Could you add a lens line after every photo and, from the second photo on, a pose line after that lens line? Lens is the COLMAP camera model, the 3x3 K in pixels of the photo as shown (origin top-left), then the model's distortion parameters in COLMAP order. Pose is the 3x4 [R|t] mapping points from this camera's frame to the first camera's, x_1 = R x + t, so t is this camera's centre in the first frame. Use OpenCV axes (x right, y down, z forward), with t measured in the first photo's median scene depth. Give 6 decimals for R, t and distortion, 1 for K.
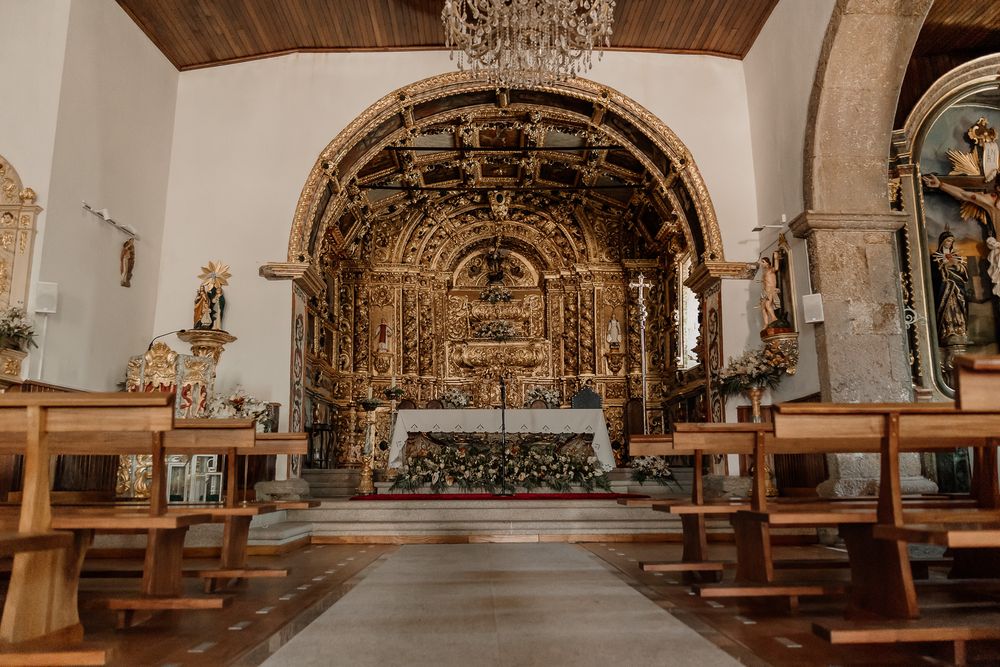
lens RADIAL K [[786.0, 0, 501.3], [0, 786.0, 331.1], [0, 0, 1]] dist [-0.050576, 0.000253]
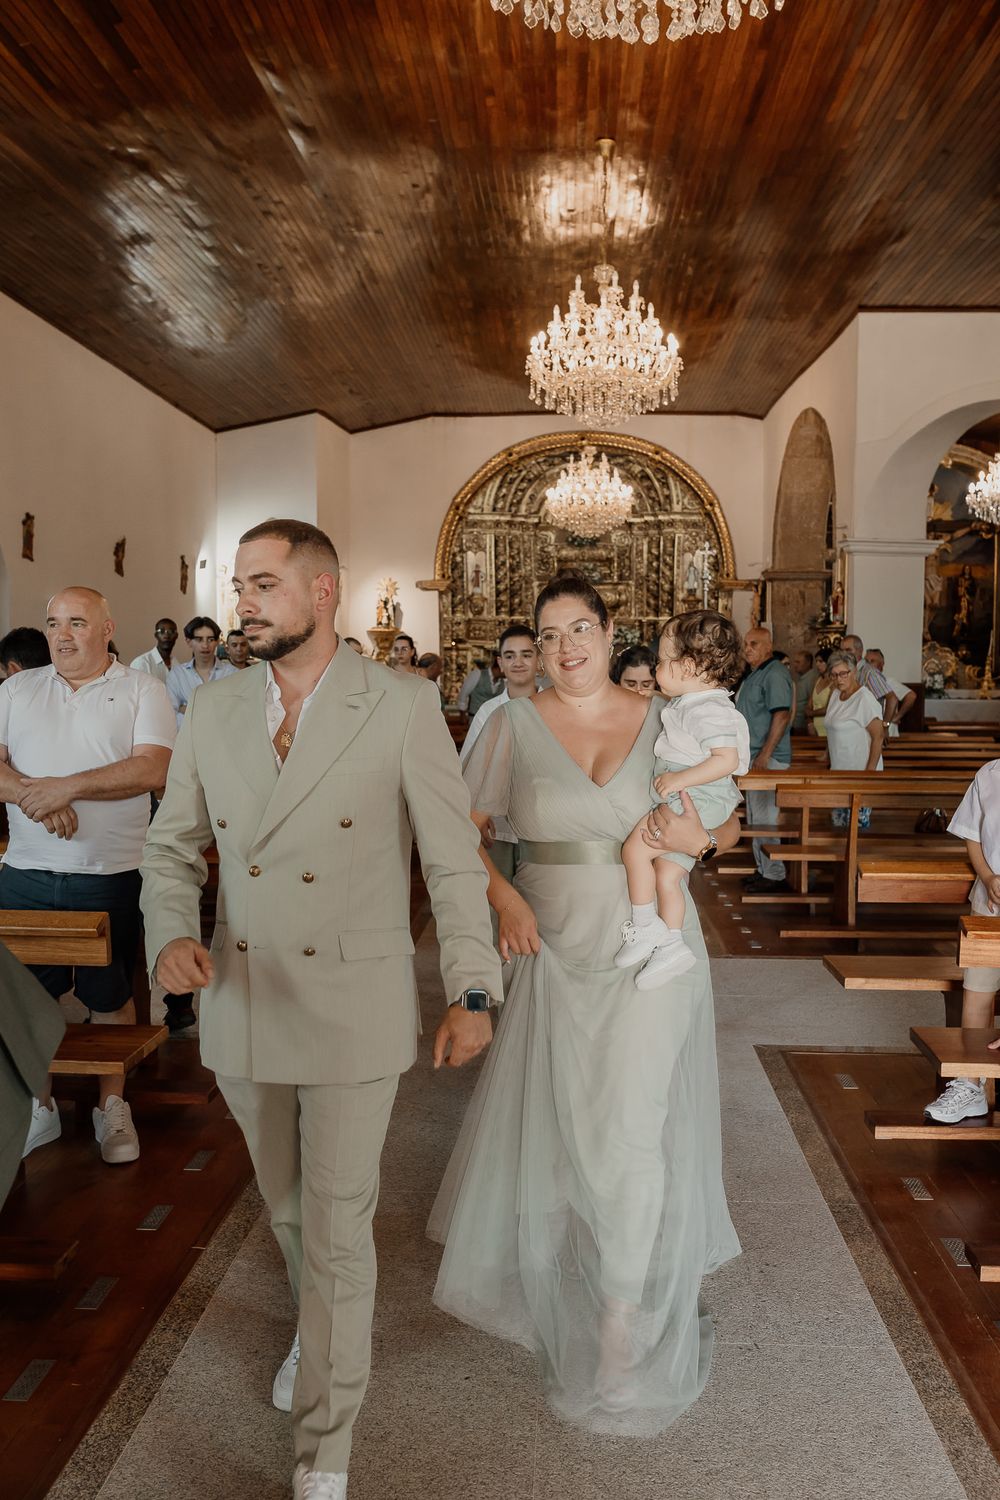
lens RADIAL K [[1252.1, 0, 499.9], [0, 1252.1, 750.9], [0, 0, 1]] dist [0.006500, 0.002312]
pose [[0.996585, 0.015902, -0.081029, 0.024365], [0.004387, 0.969702, 0.244252, -0.185661], [0.082458, -0.243773, 0.966321, -0.717269]]
